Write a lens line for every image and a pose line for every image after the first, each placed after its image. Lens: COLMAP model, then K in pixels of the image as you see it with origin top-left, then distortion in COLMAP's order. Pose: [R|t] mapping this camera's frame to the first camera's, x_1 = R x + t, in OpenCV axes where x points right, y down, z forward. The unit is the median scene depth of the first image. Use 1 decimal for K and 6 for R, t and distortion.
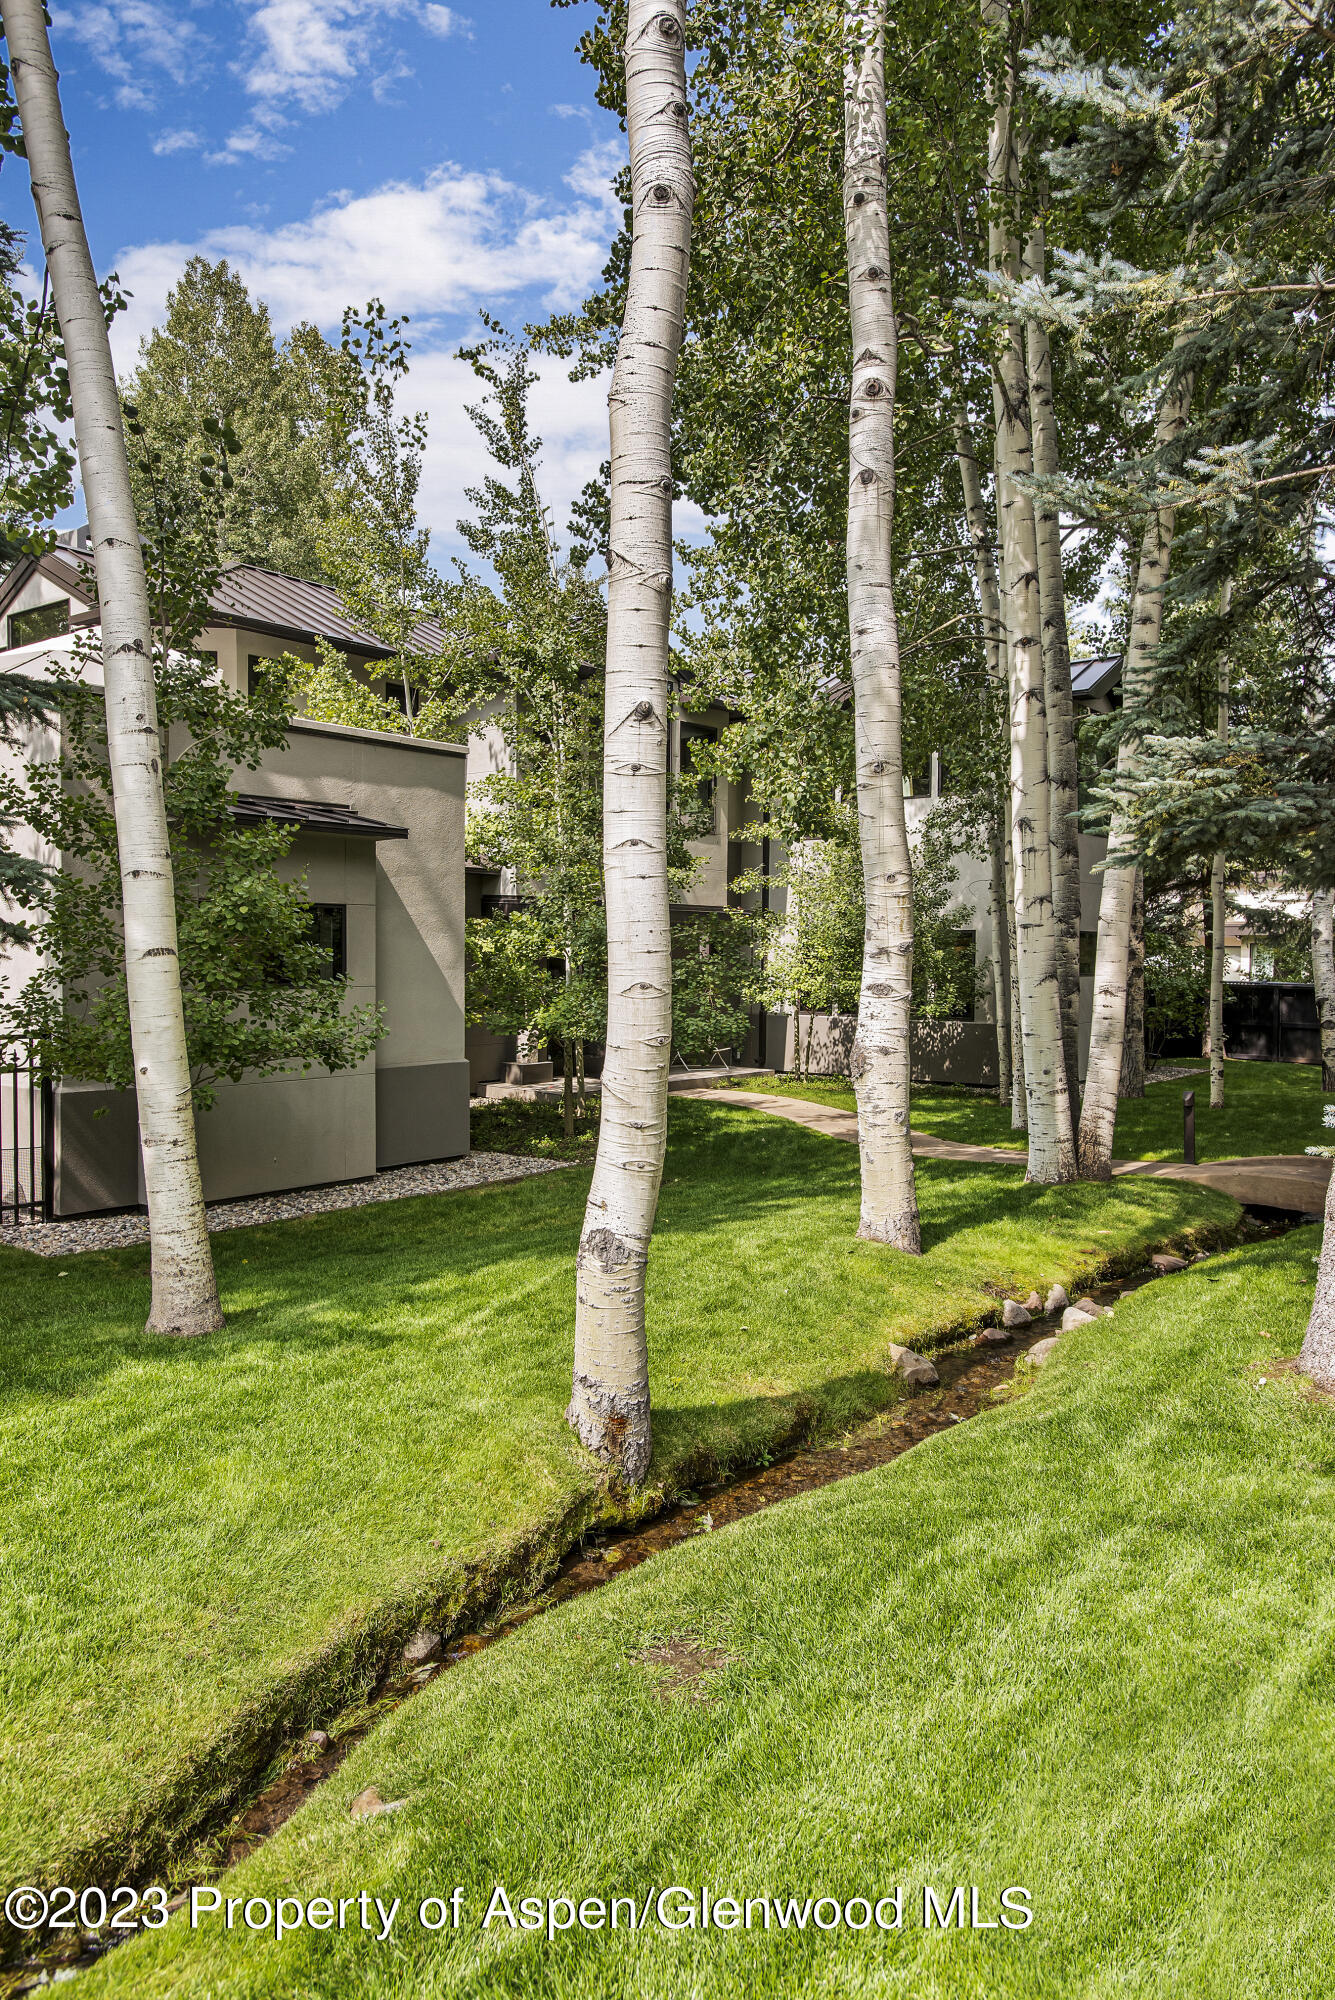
lens RADIAL K [[1374.8, 0, 735.2], [0, 1374.8, 996.8], [0, 0, 1]] dist [0.013636, -0.011874]
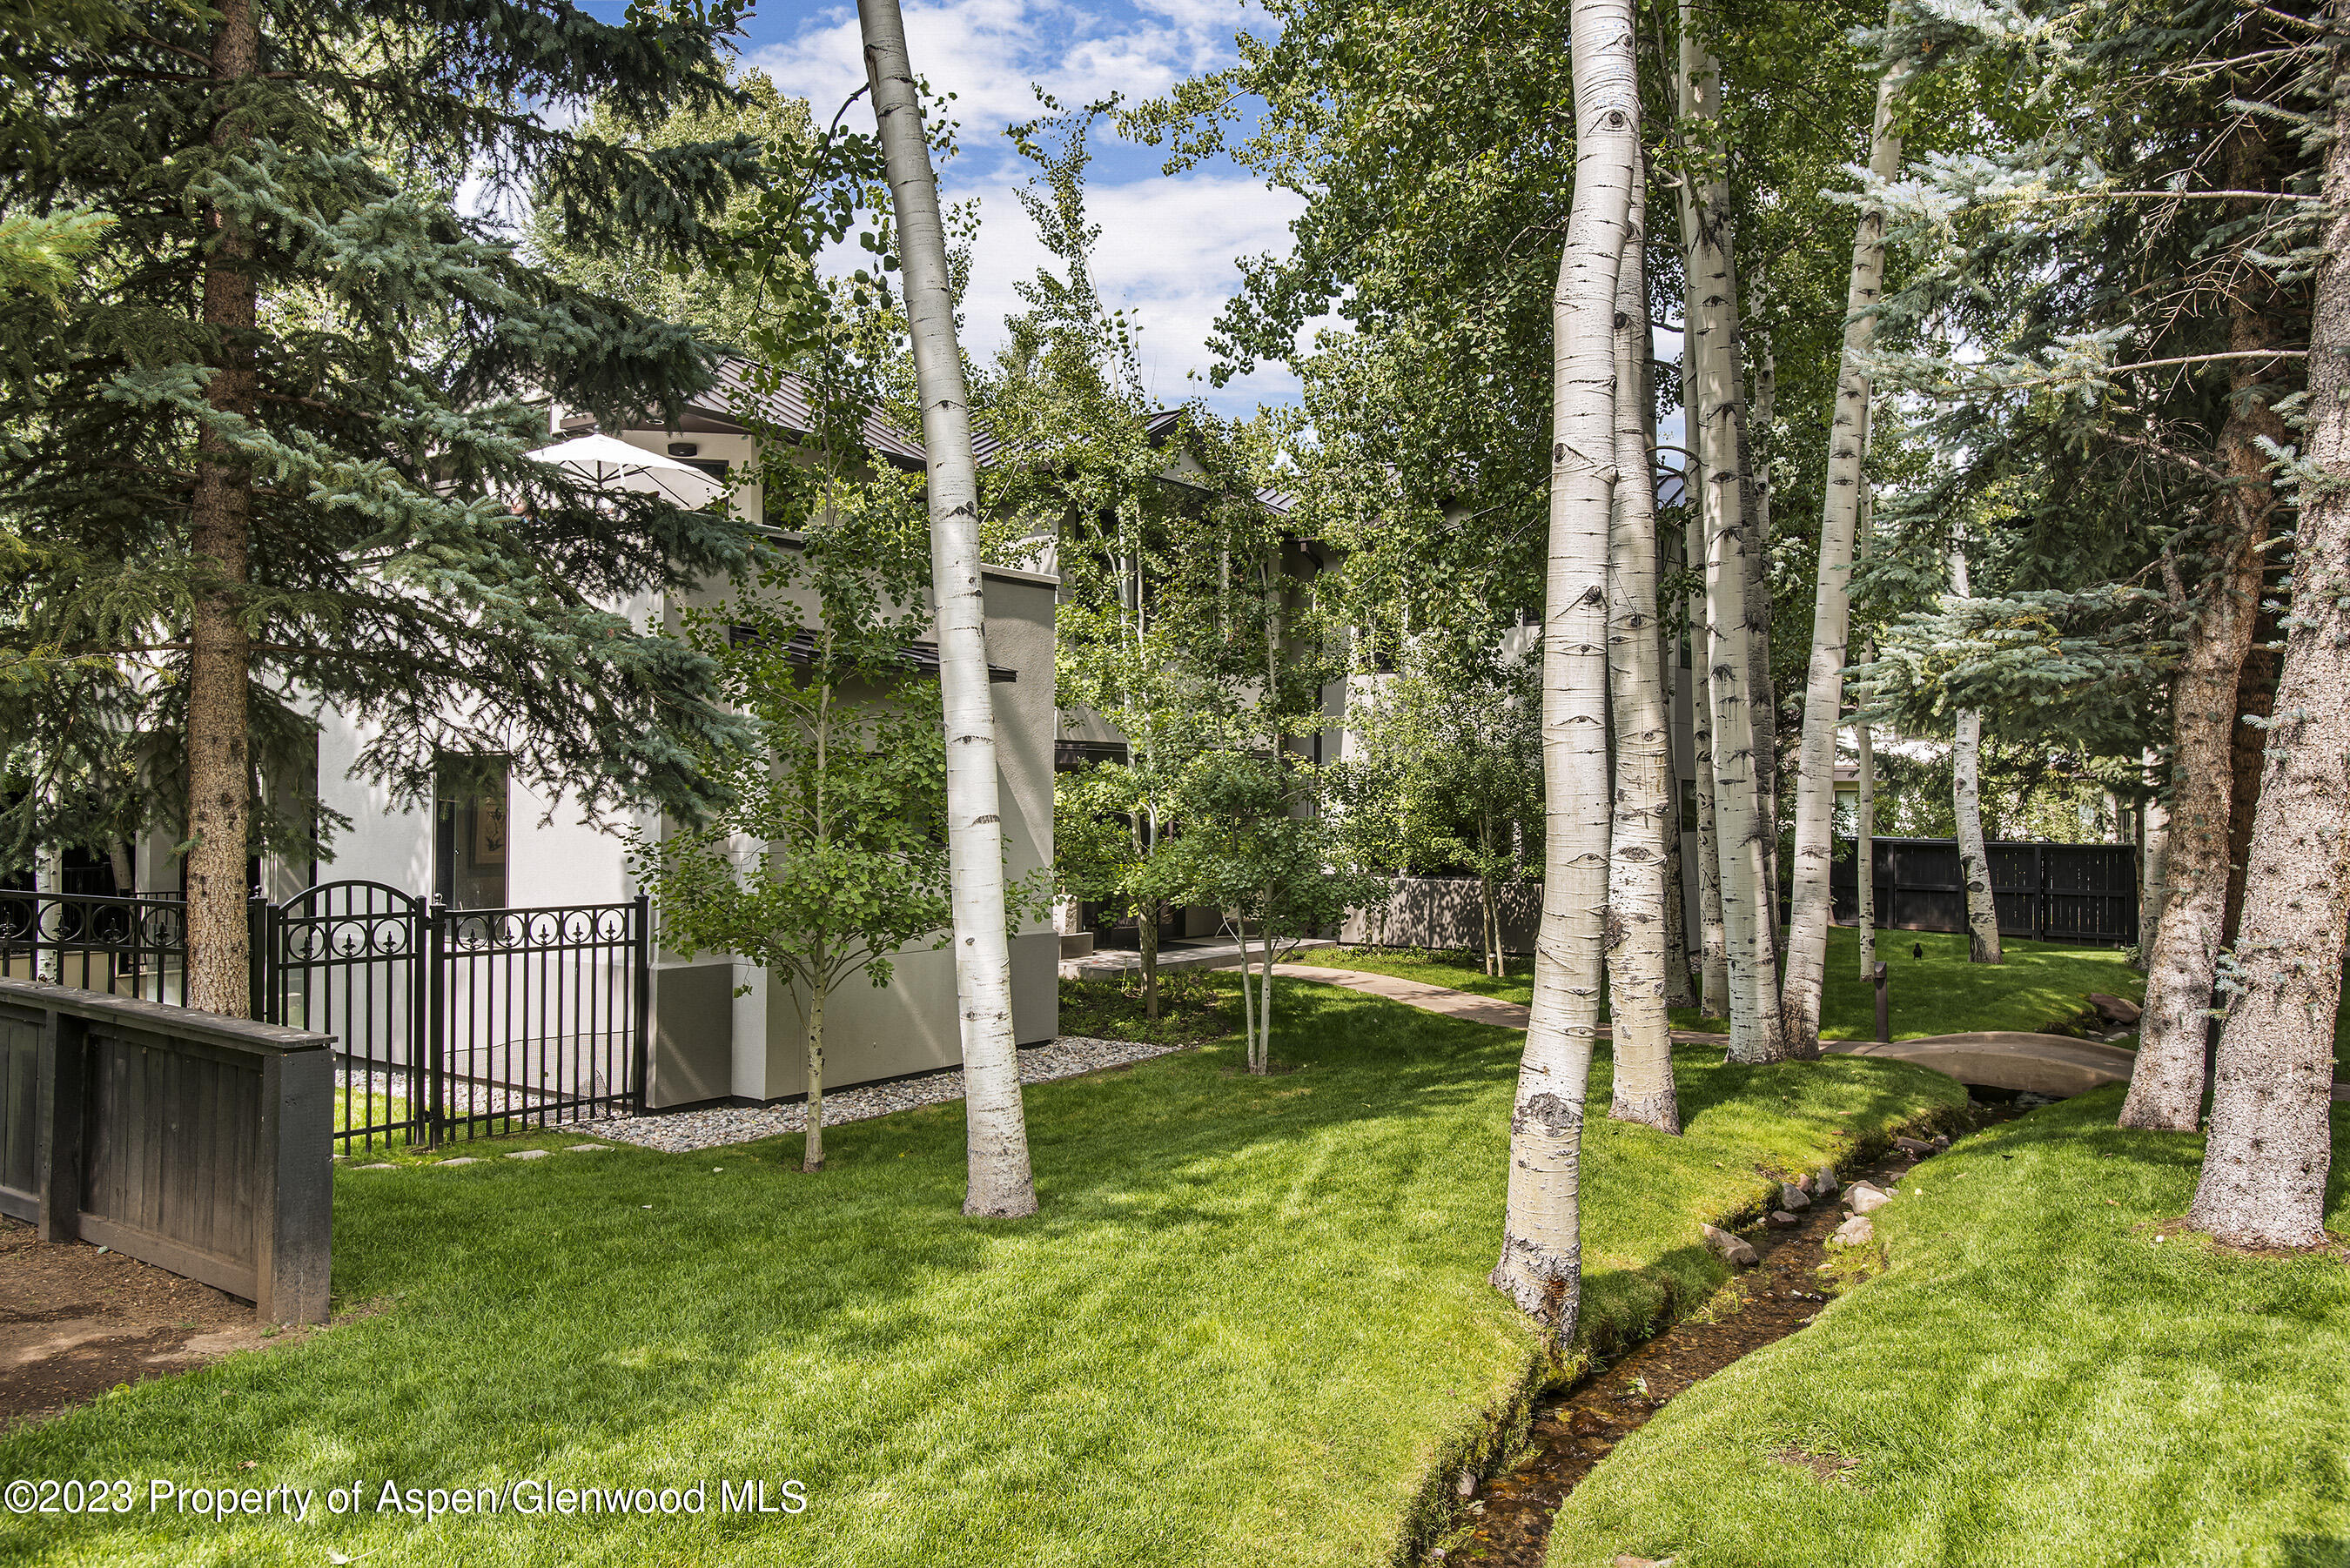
lens RADIAL K [[1730.1, 0, 1172.6], [0, 1730.1, 768.7], [0, 0, 1]] dist [-0.004457, 0.003792]
pose [[0.999124, -0.000345, 0.041855, -0.212633], [0.002326, 0.998879, -0.047277, -0.006495], [-0.041792, 0.047333, 0.998005, -0.142623]]
